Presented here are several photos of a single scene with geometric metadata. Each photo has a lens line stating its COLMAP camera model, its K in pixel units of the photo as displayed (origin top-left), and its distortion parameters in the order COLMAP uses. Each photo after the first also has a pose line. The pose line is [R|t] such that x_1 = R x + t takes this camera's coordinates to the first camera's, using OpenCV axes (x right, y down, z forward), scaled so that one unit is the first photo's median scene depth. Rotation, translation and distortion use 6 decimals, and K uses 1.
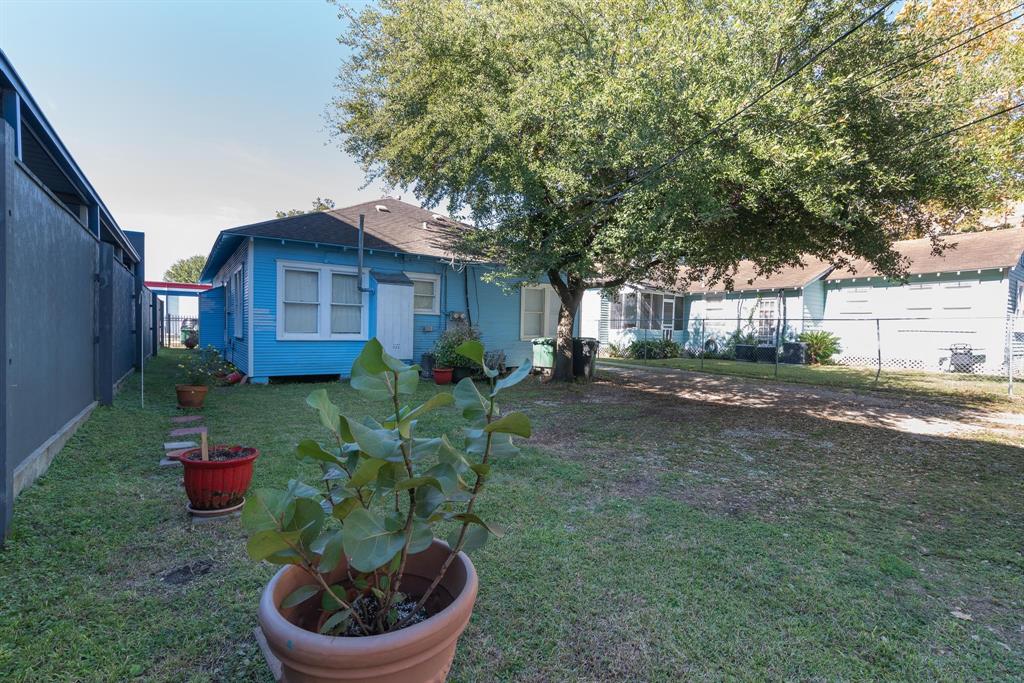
lens RADIAL K [[459.0, 0, 511.6], [0, 459.0, 333.0], [0, 0, 1]] dist [0.012379, -0.000052]
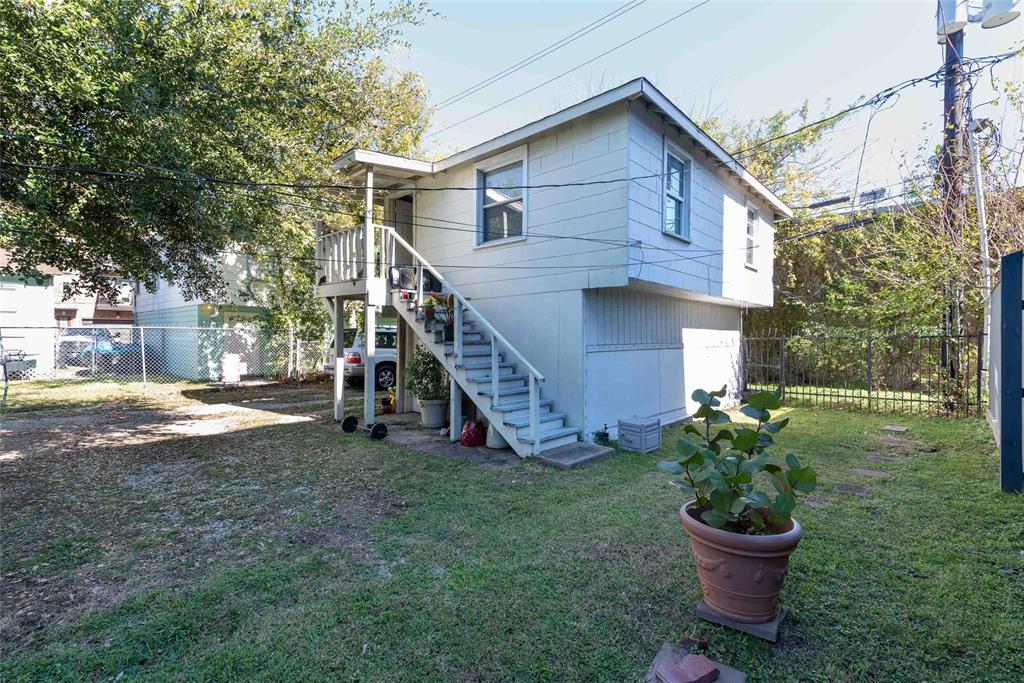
lens RADIAL K [[459.0, 0, 511.6], [0, 459.0, 333.0], [0, 0, 1]] dist [0.012379, -0.000052]
pose [[-0.216540, -0.012313, 0.976196, -0.628908], [0.000224, 0.999920, 0.012662, -0.079794], [-0.976274, 0.002961, -0.216520, 0.750795]]
